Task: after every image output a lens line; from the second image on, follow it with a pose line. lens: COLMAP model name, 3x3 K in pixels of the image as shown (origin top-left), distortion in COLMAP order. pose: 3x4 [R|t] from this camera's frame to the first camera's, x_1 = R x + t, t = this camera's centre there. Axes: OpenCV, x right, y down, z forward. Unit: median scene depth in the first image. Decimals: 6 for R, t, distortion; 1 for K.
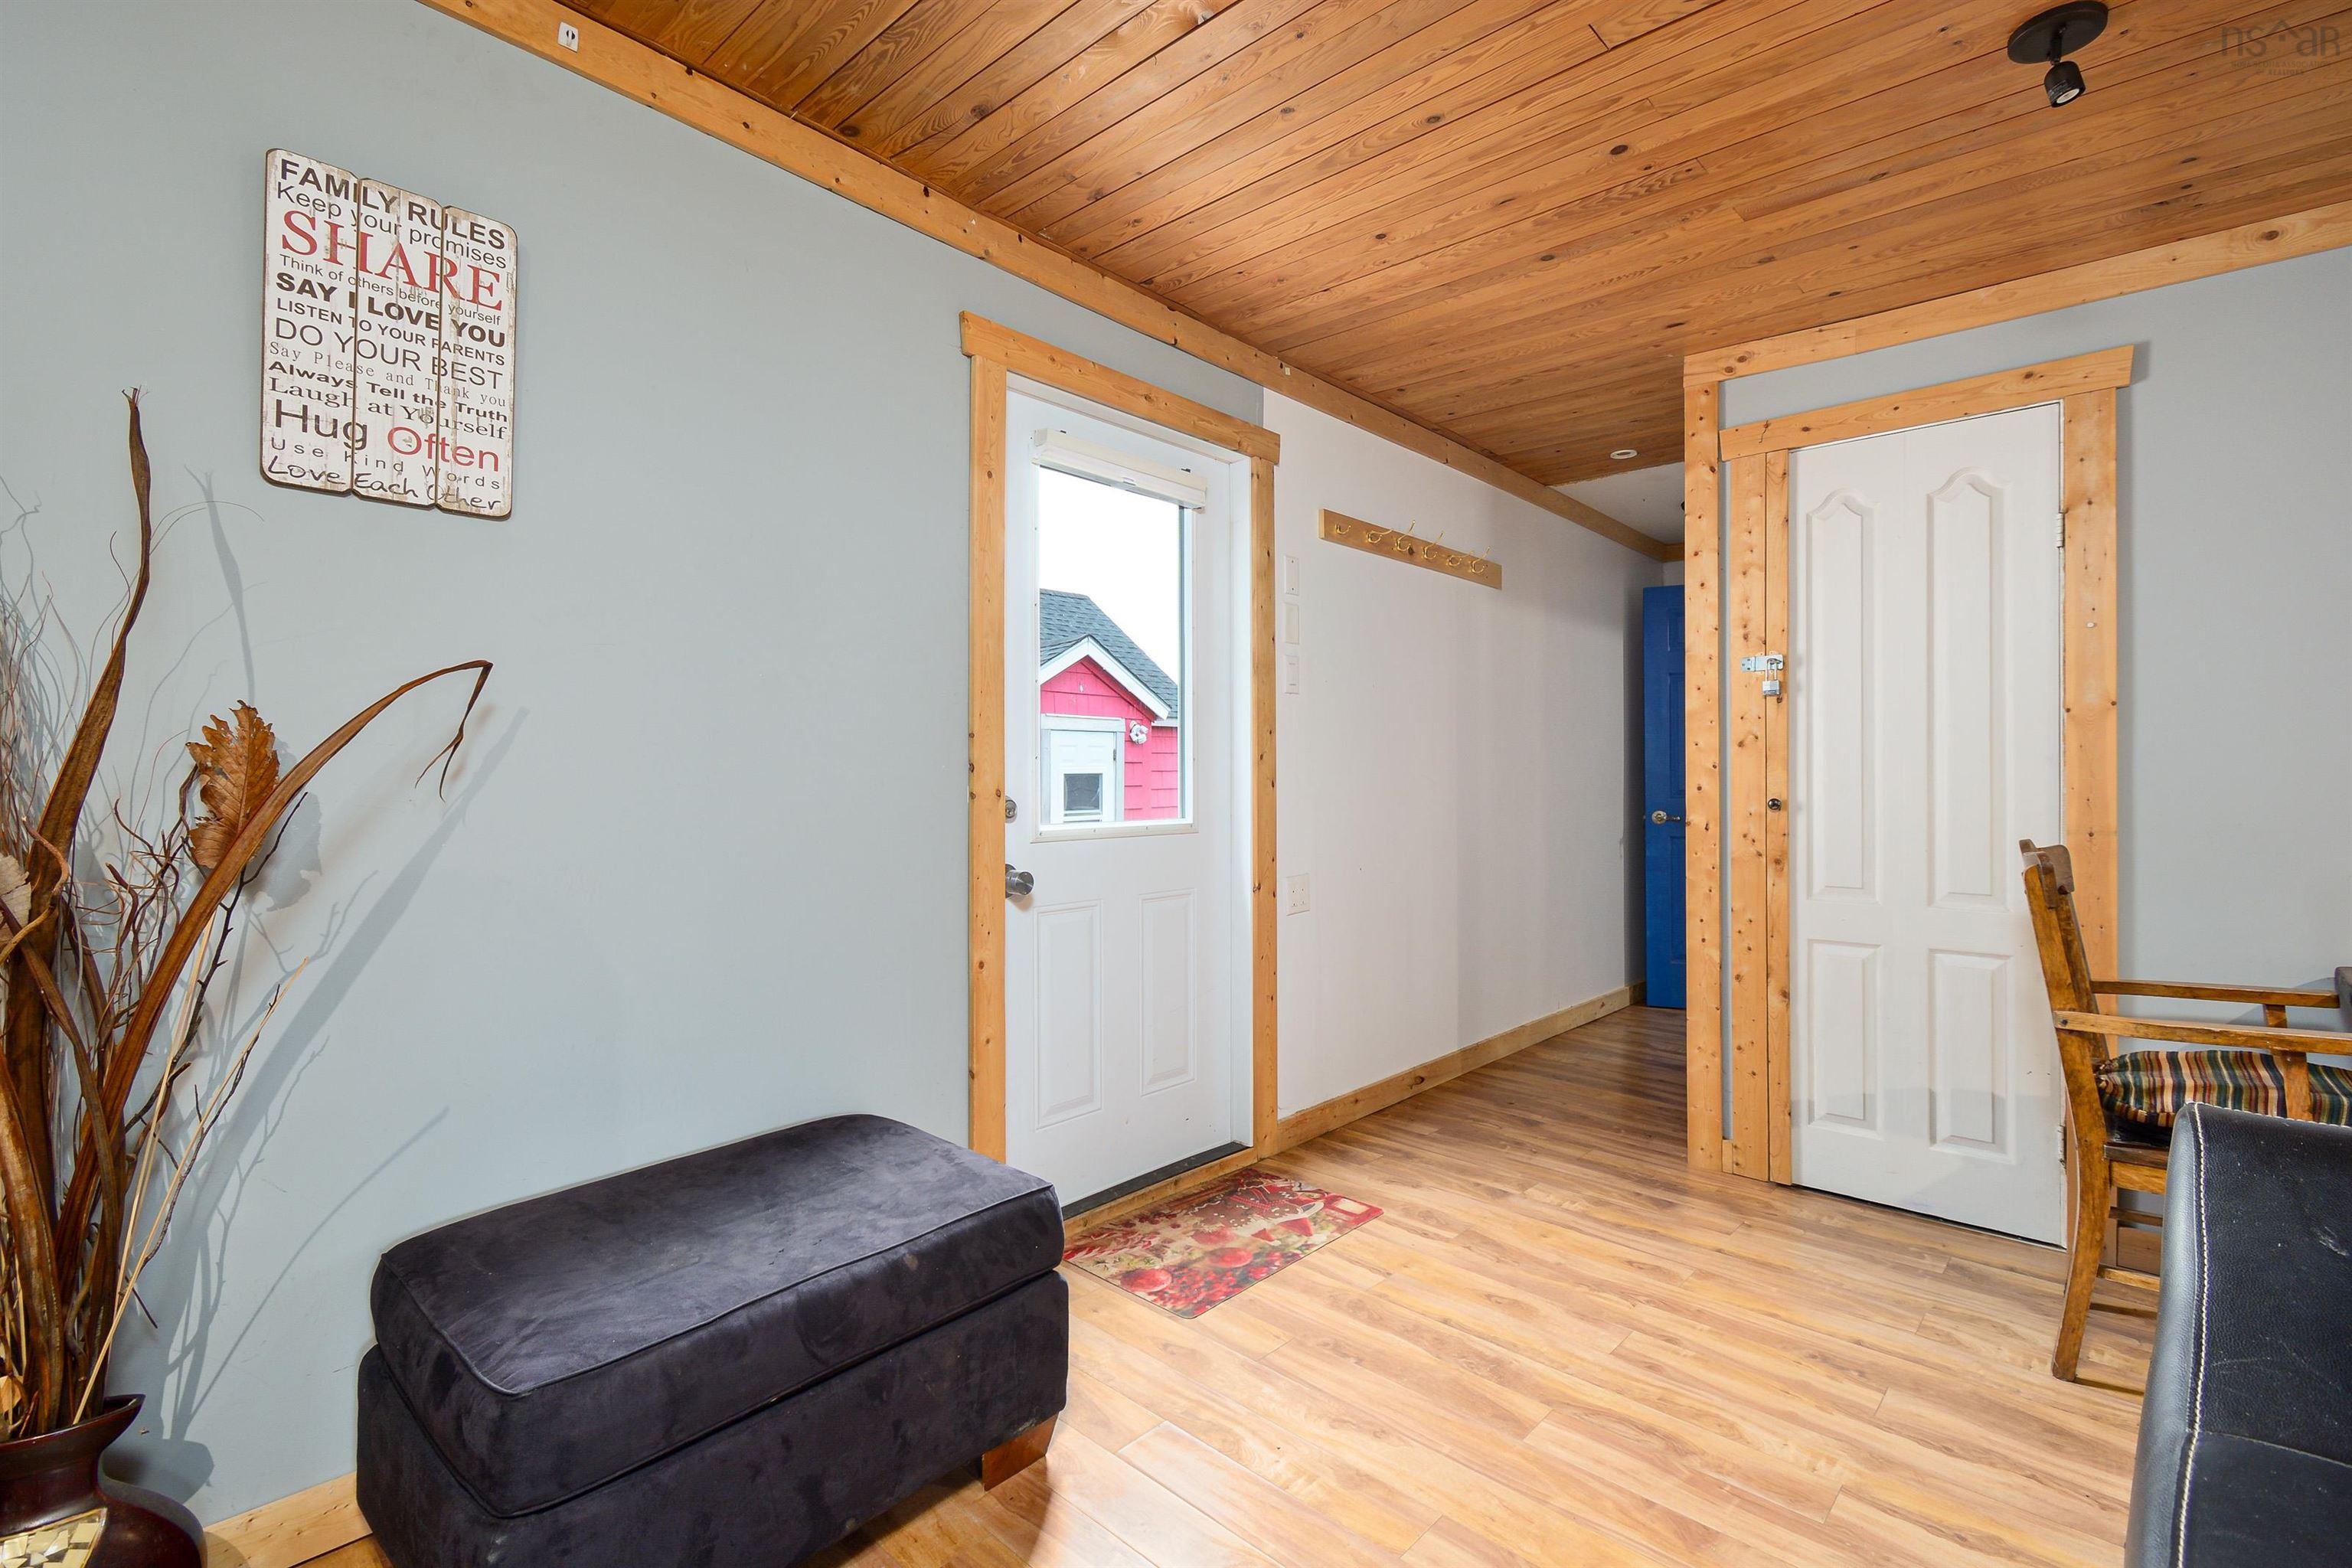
lens RADIAL K [[1064.3, 0, 1177.0], [0, 1064.3, 772.1], [0, 0, 1]] dist [0.004168, -0.000657]
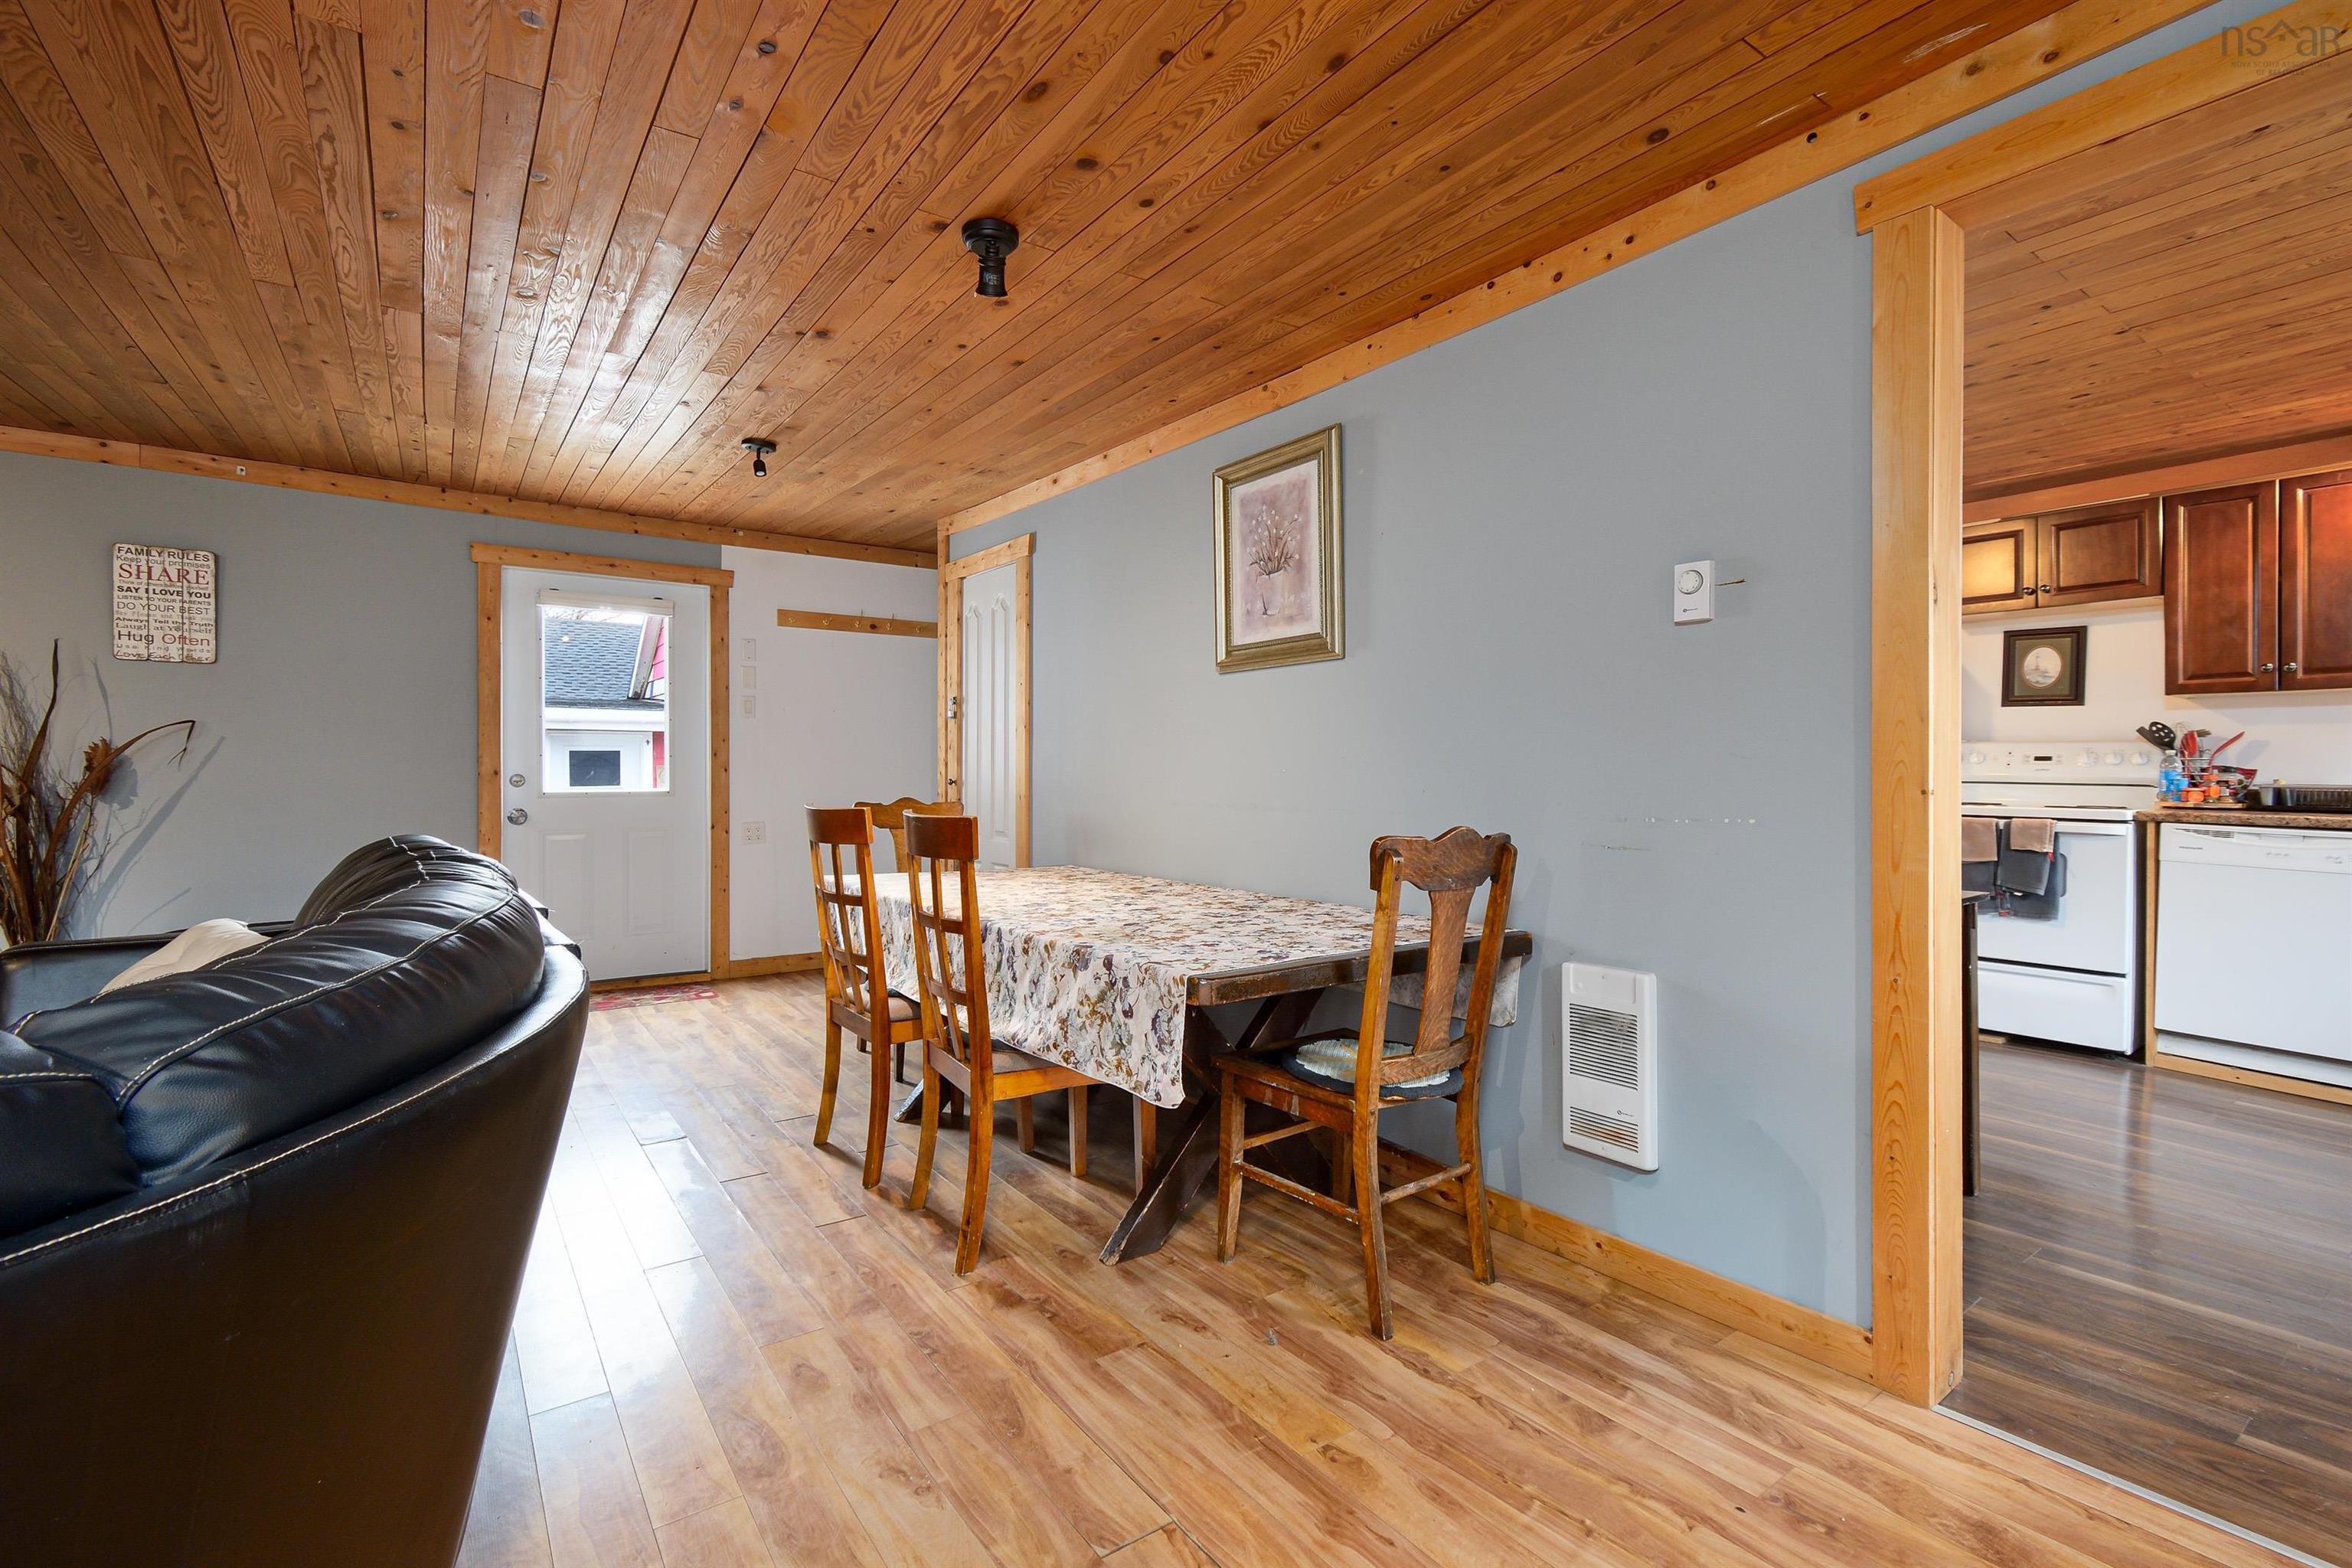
lens RADIAL K [[1064.3, 0, 1158.2], [0, 1064.3, 779.2], [0, 0, 1]] dist [0.004168, -0.000657]
pose [[0.983758, 0.005598, -0.179410, 1.328982], [-0.003097, 0.999894, 0.014215, 0.000069], [0.179471, -0.013429, 0.983672, -0.726636]]
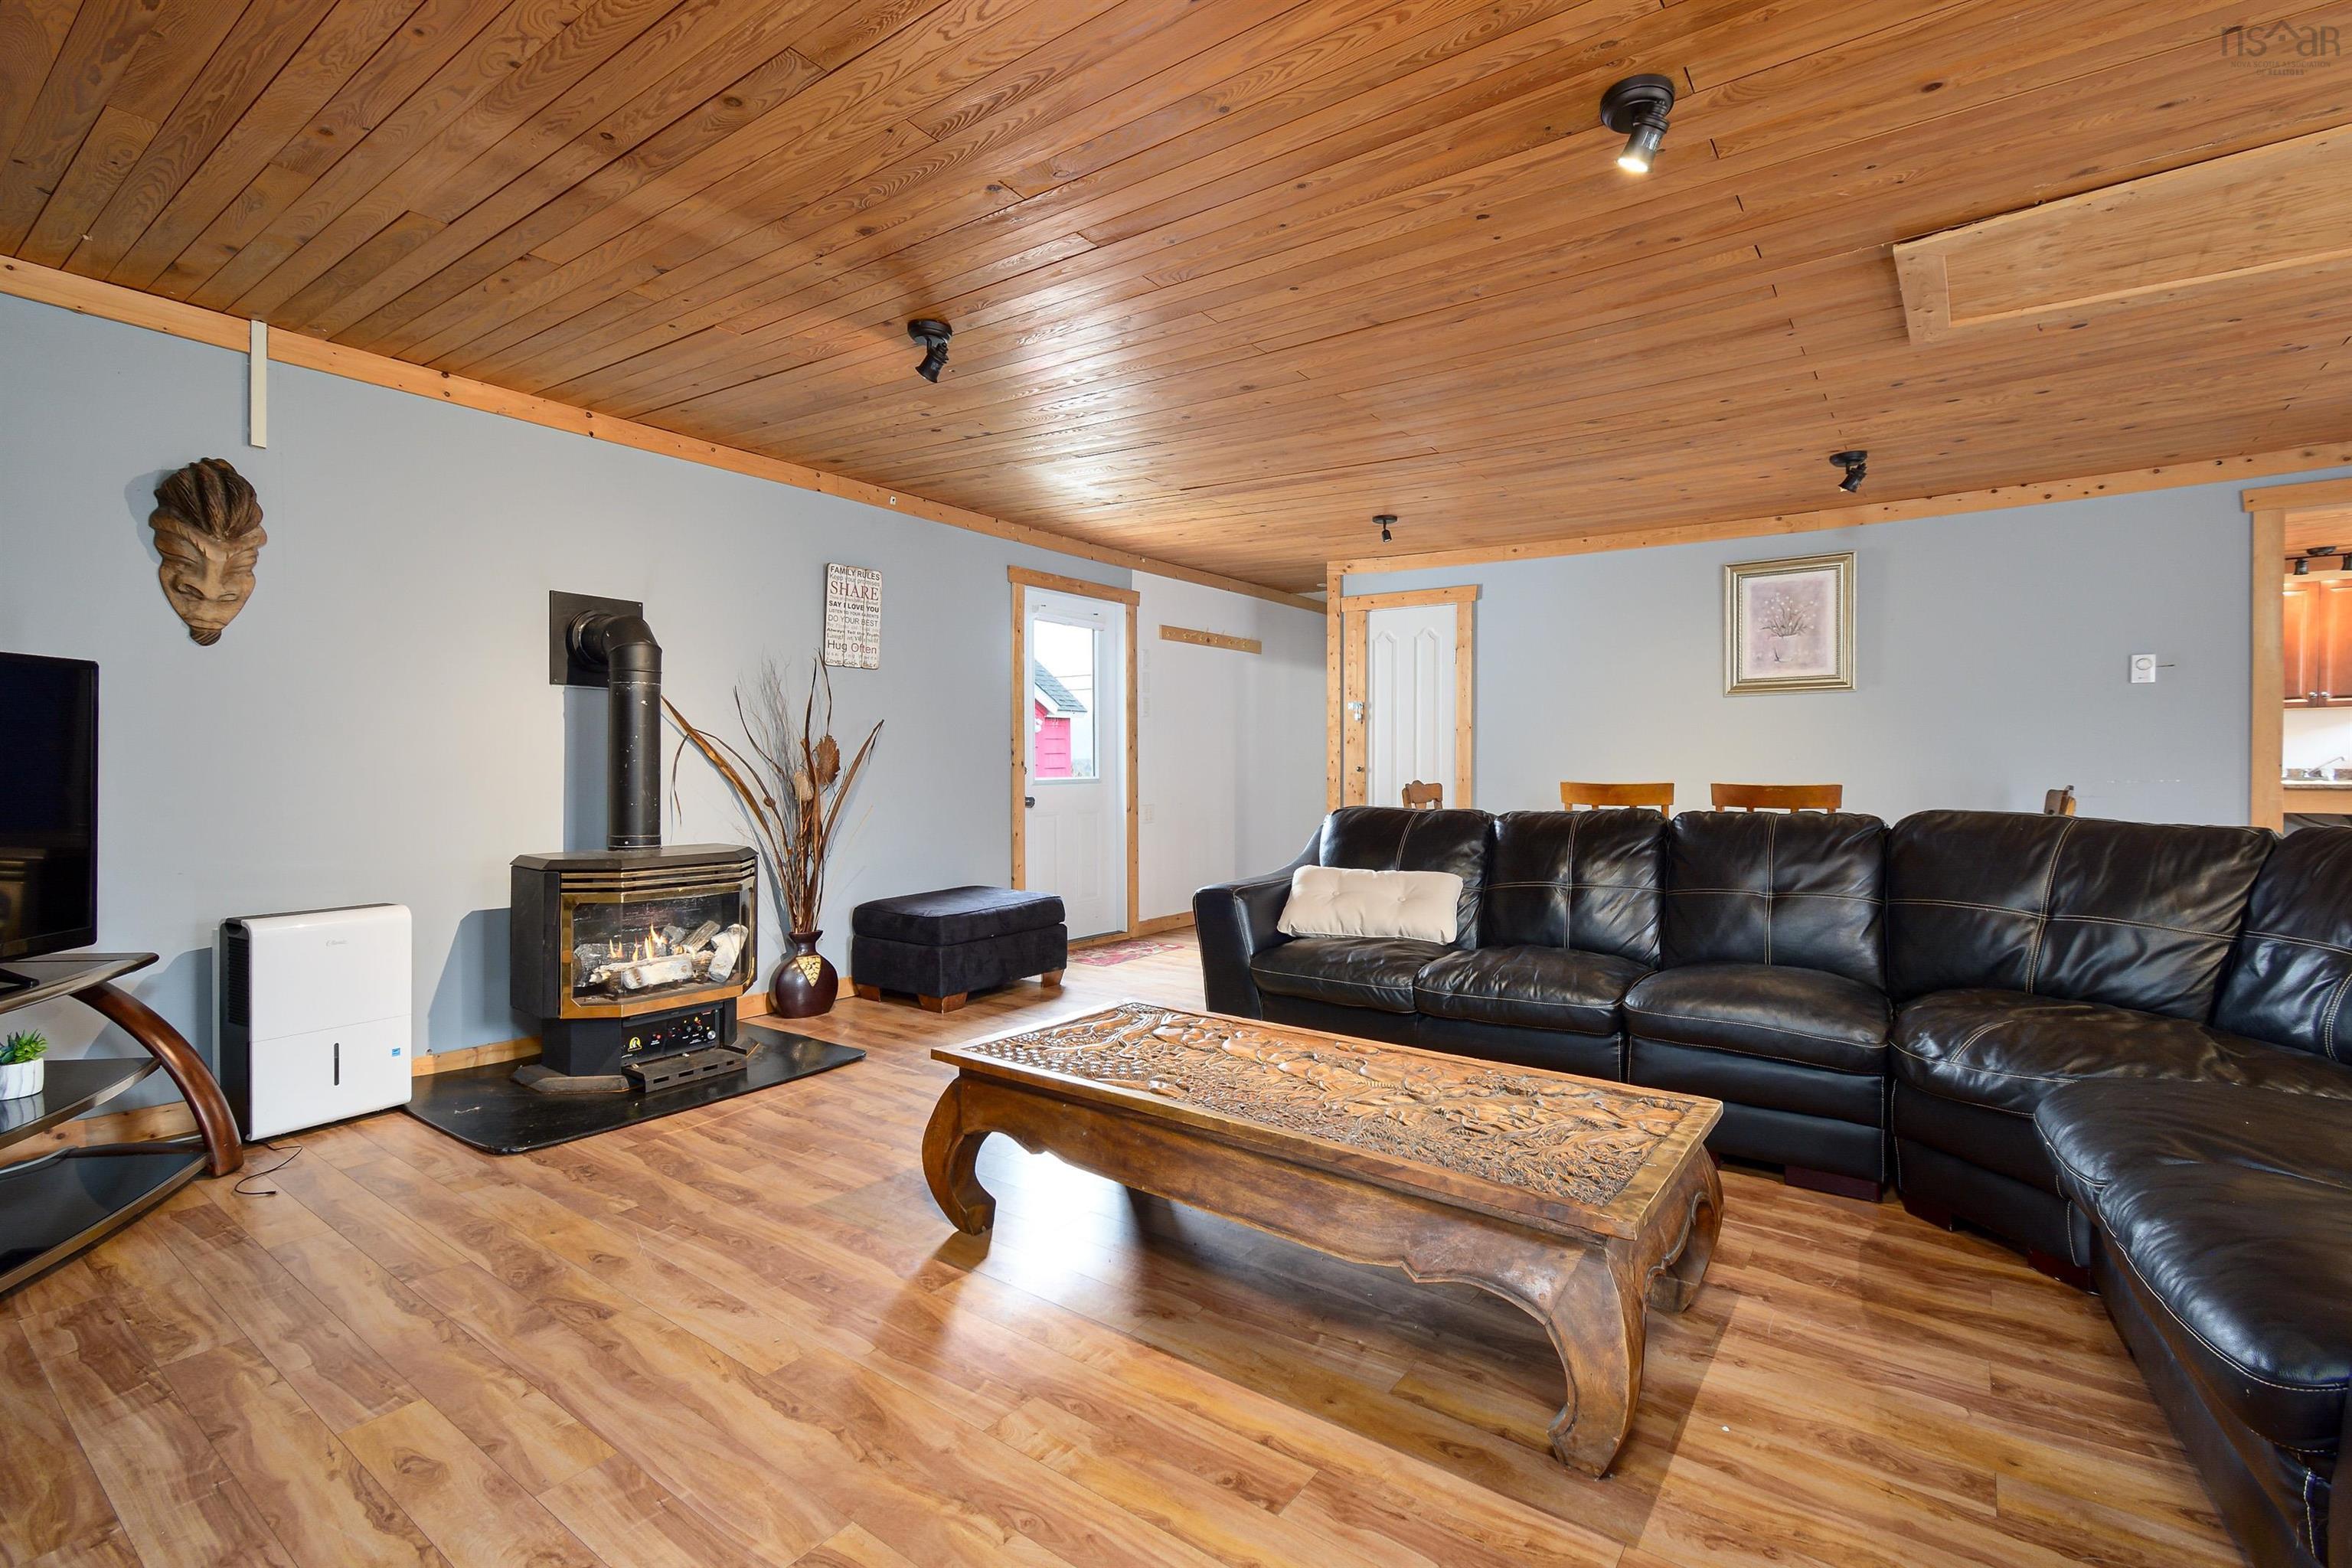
lens RADIAL K [[1064.3, 0, 1183.0], [0, 1064.3, 767.9], [0, 0, 1]] dist [0.004168, -0.000657]
pose [[0.991469, -0.001310, 0.130338, -0.109555], [-0.000469, 0.999907, 0.013619, -0.002361], [-0.130344, -0.013564, 0.991376, -1.294808]]
